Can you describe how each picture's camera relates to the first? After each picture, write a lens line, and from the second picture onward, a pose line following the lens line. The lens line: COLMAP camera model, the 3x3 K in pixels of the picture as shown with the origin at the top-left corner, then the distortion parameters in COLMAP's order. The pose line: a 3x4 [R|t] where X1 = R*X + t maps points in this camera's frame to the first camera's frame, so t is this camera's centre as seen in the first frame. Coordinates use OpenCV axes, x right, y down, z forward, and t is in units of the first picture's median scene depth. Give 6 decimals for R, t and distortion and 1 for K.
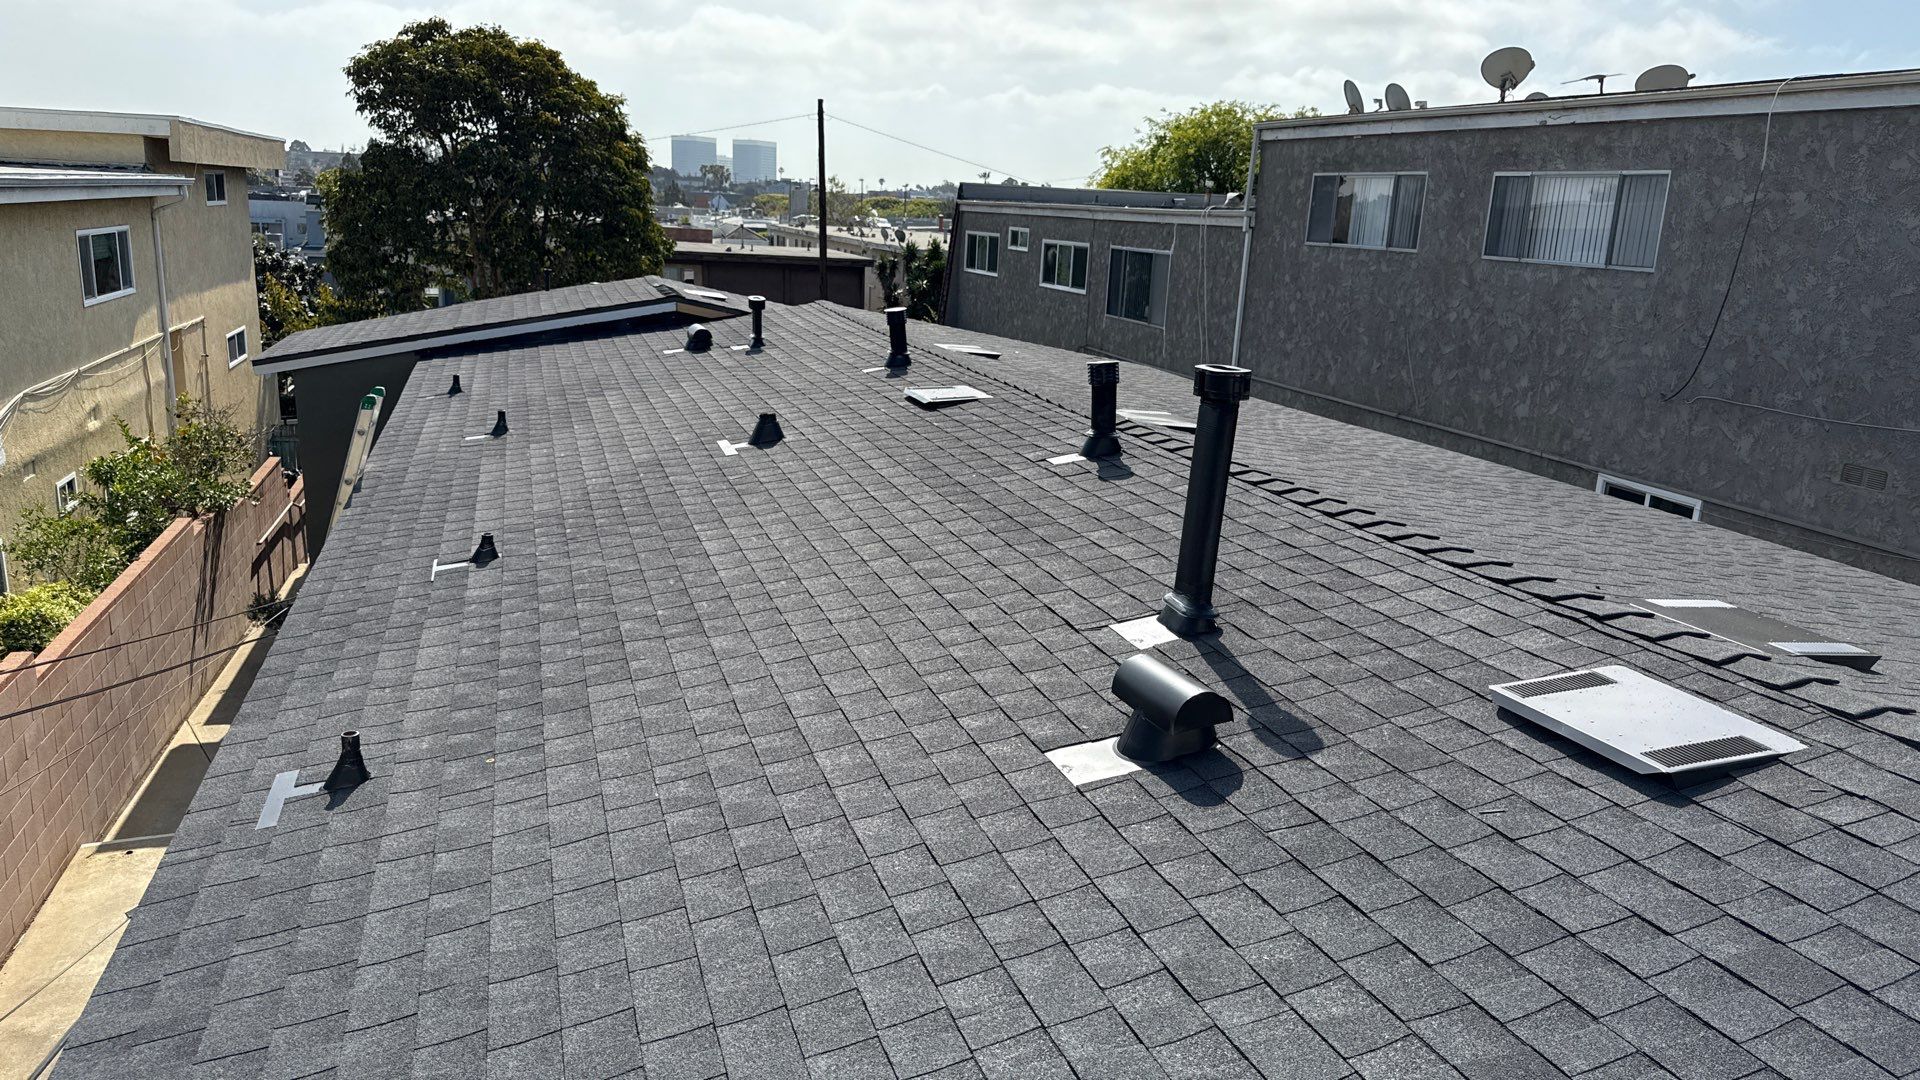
lens RADIAL K [[1367.8, 0, 962.4], [0, 1367.8, 563.1], [0, 0, 1]] dist [0.040070, -0.049048]
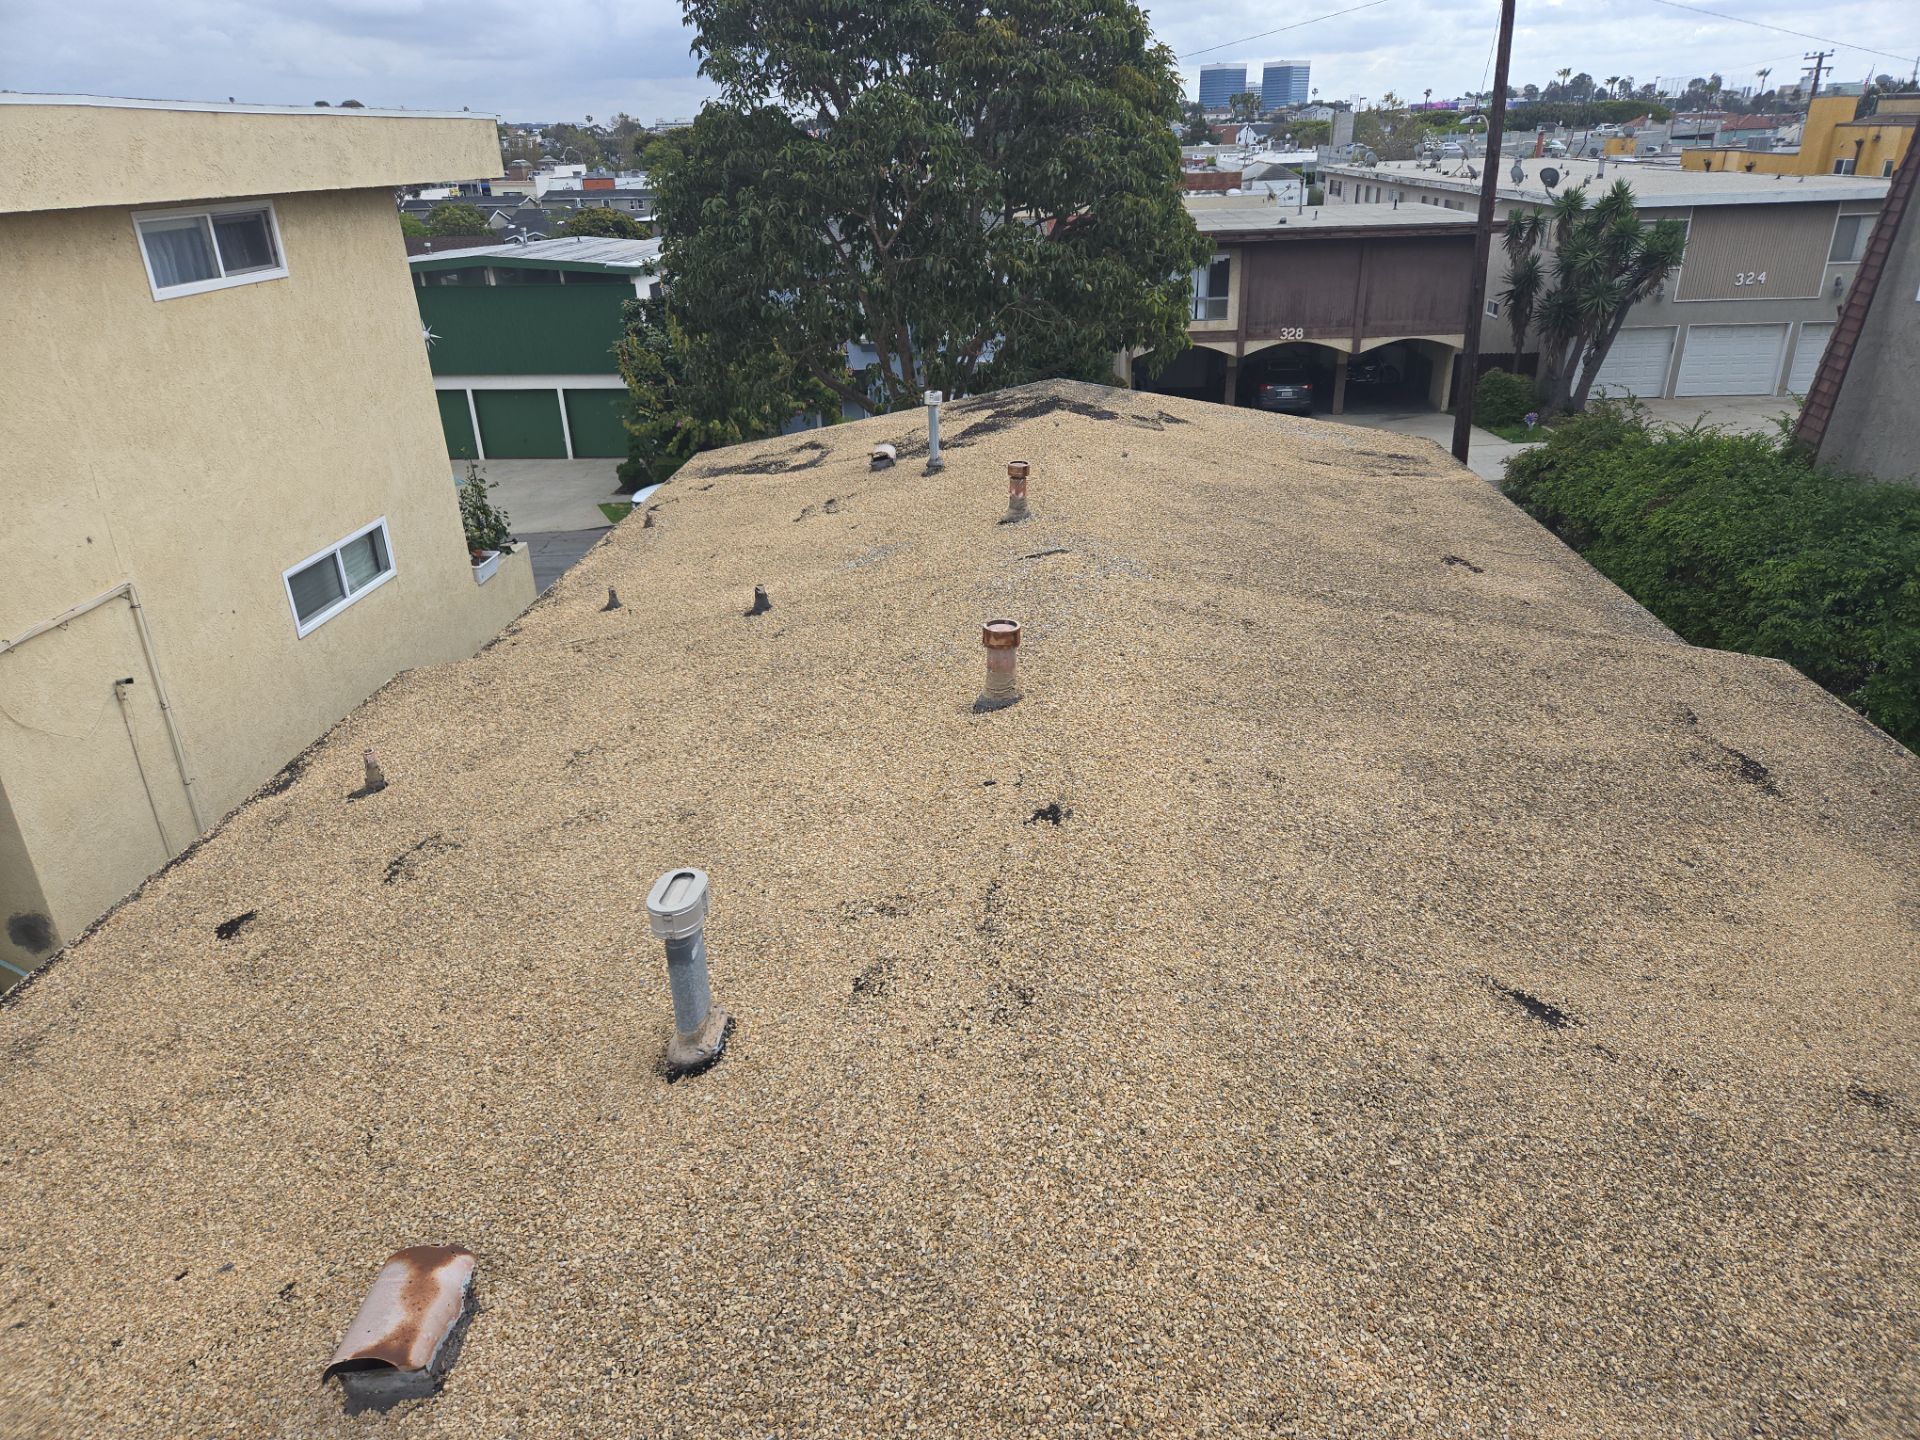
lens RADIAL K [[1281.4, 0, 965.5], [0, 1281.4, 707.8], [0, 0, 1]] dist [0.068804, -0.050489]
pose [[0.932090, 0.077771, -0.353779, -0.196995], [-0.020899, 0.986599, 0.161821, -0.250662], [0.361623, -0.143438, 0.921224, 0.852586]]
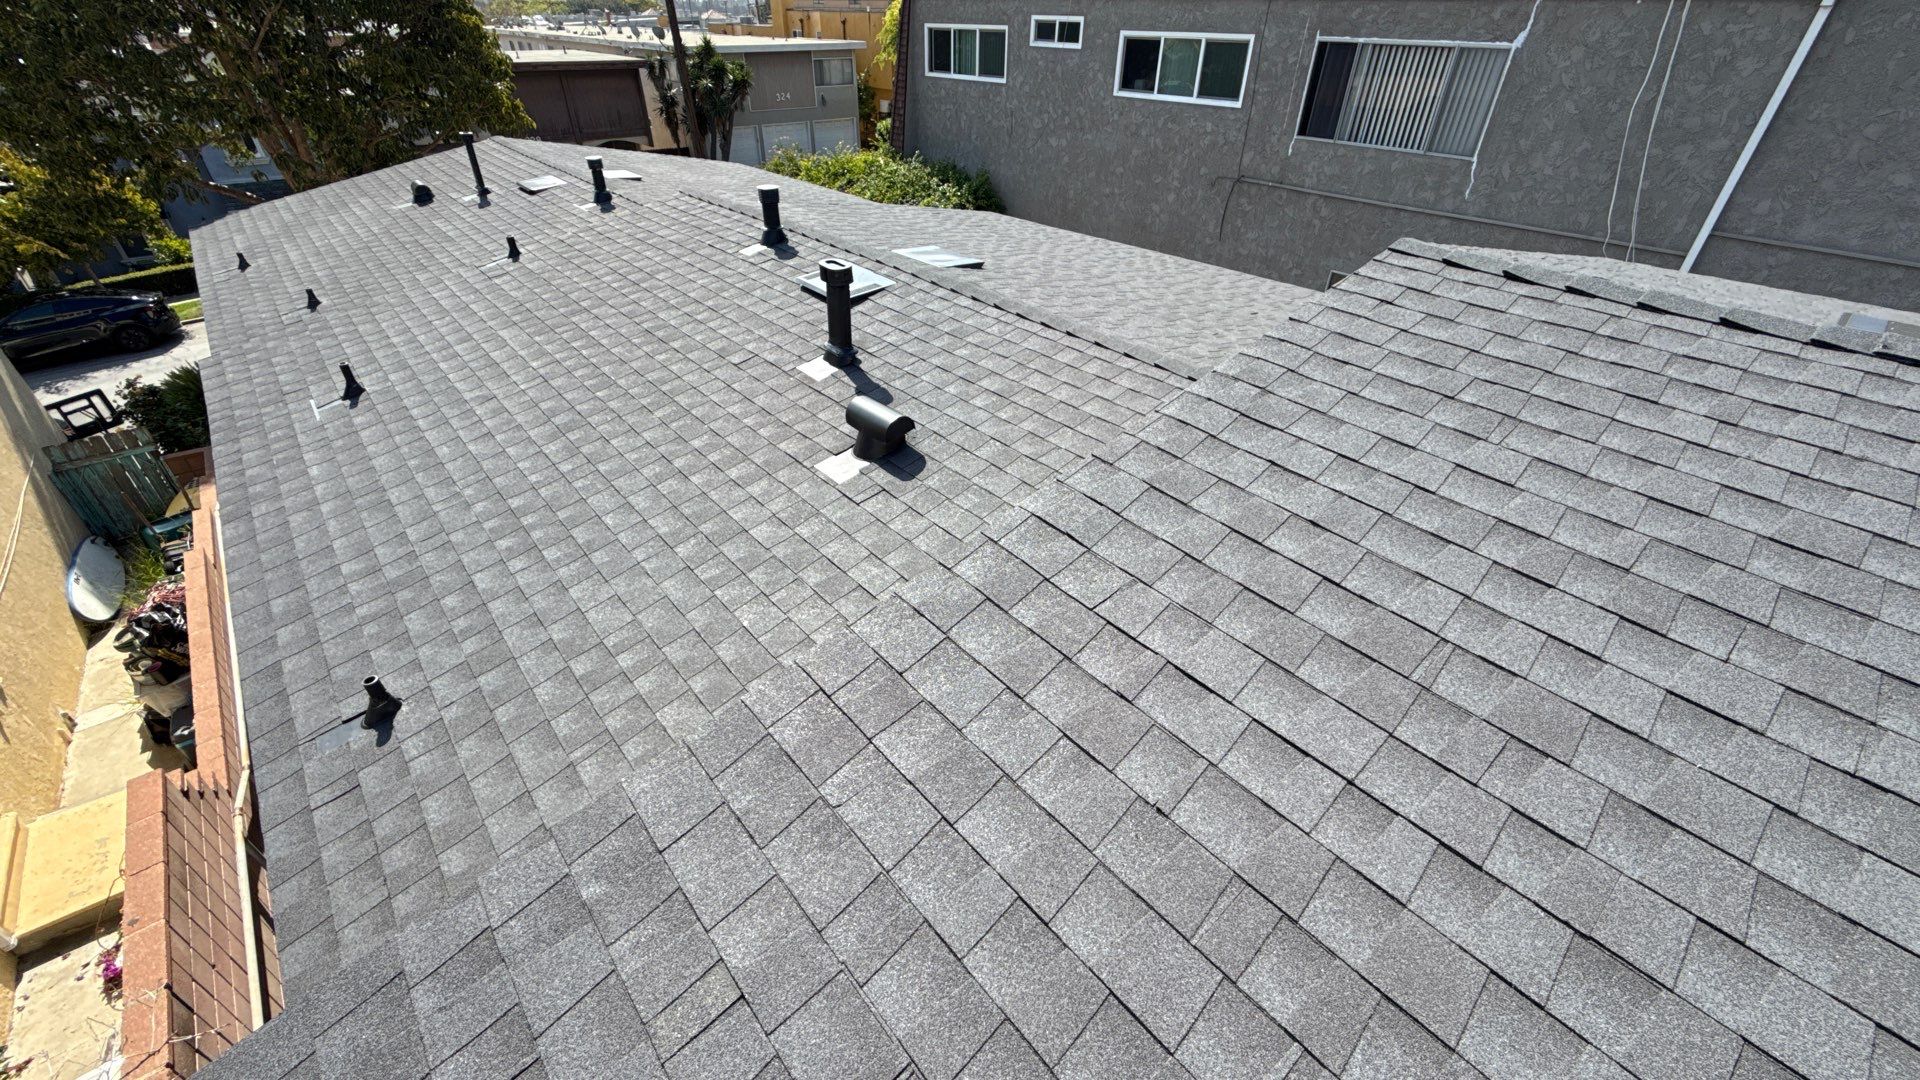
lens RADIAL K [[769.1, 0, 961.6], [0, 769.1, 536.8], [0, 0, 1]] dist [0.001131, 0.000168]
pose [[0.916957, -0.254720, 0.307096, -0.346820], [0.131279, 0.919448, 0.370649, -0.201402], [-0.376771, -0.299554, 0.876534, 0.770655]]
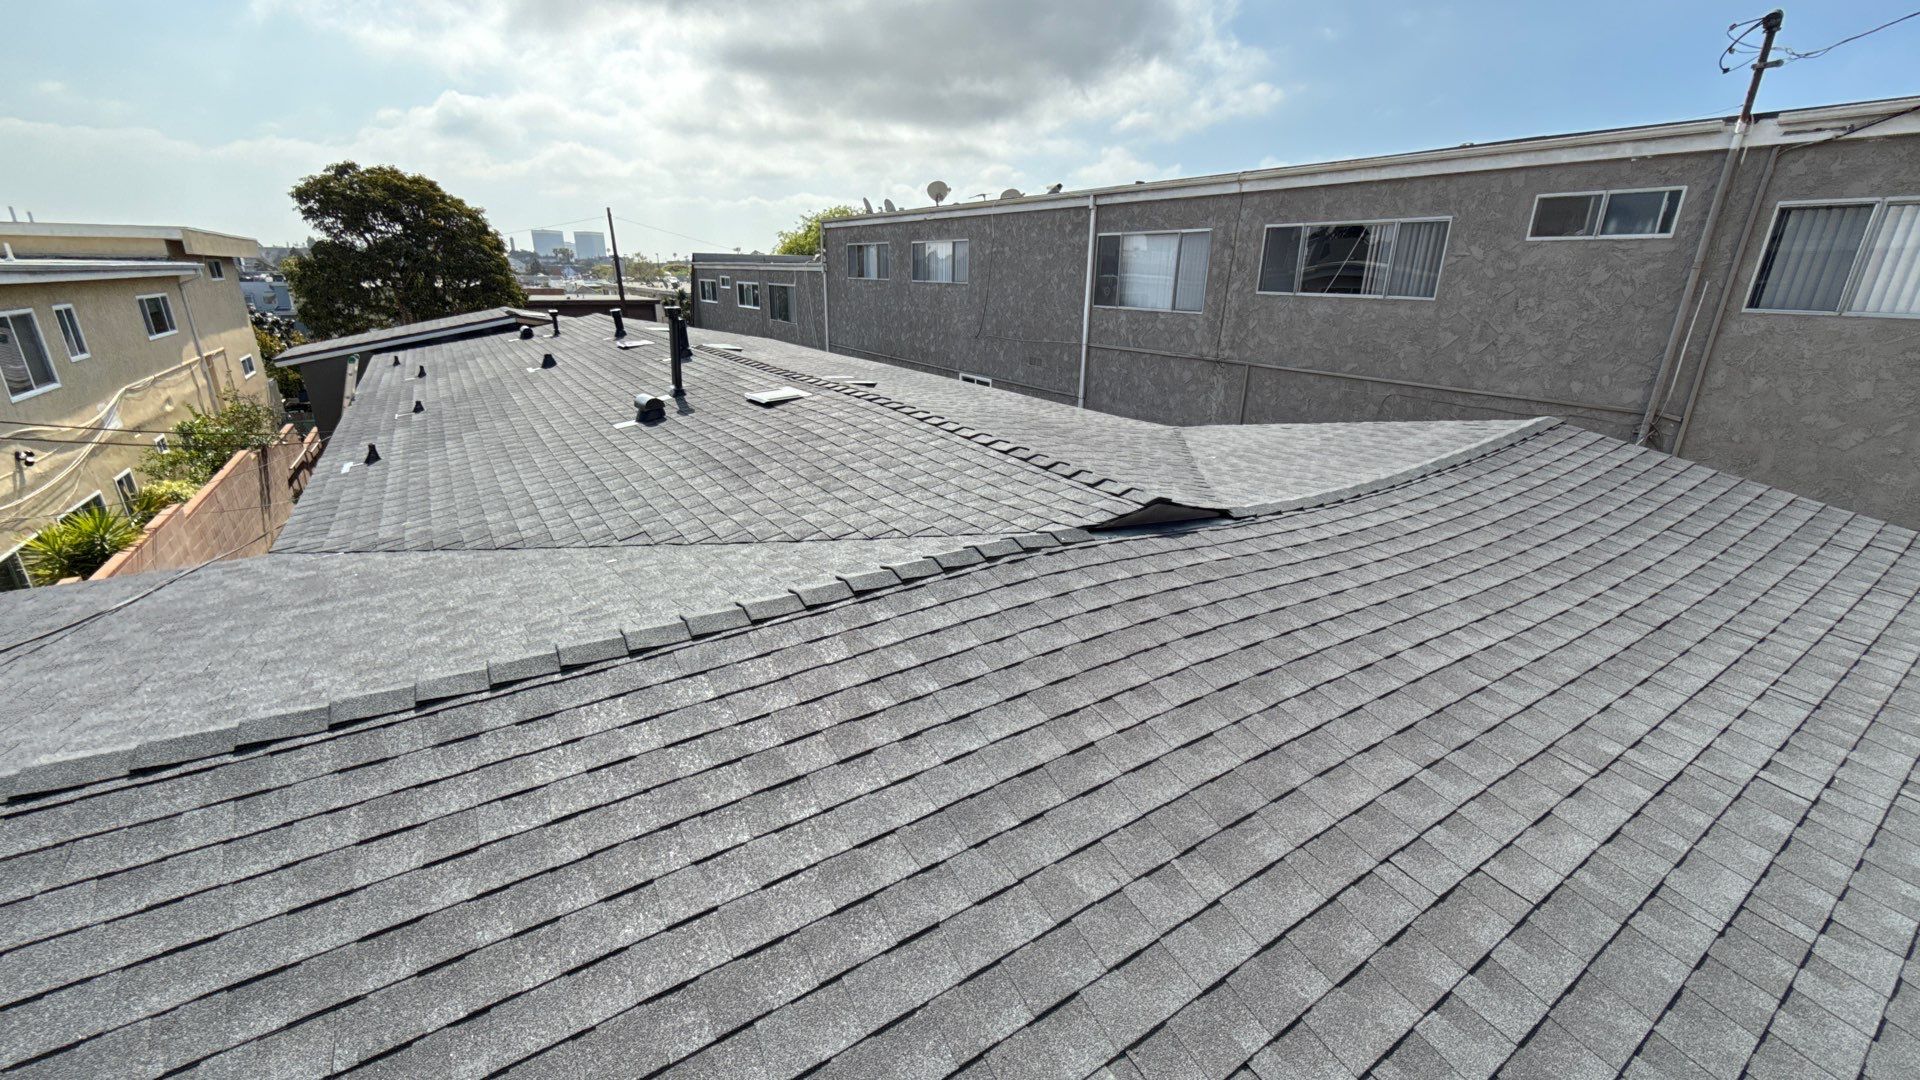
lens RADIAL K [[769.1, 0, 959.0], [0, 769.1, 541.3], [0, 0, 1]] dist [0.001131, 0.000168]
pose [[0.961919, -0.120607, 0.245288, 0.072355], [0.098096, 0.989930, 0.102053, 0.059347], [-0.255127, -0.074105, 0.964064, -0.197846]]
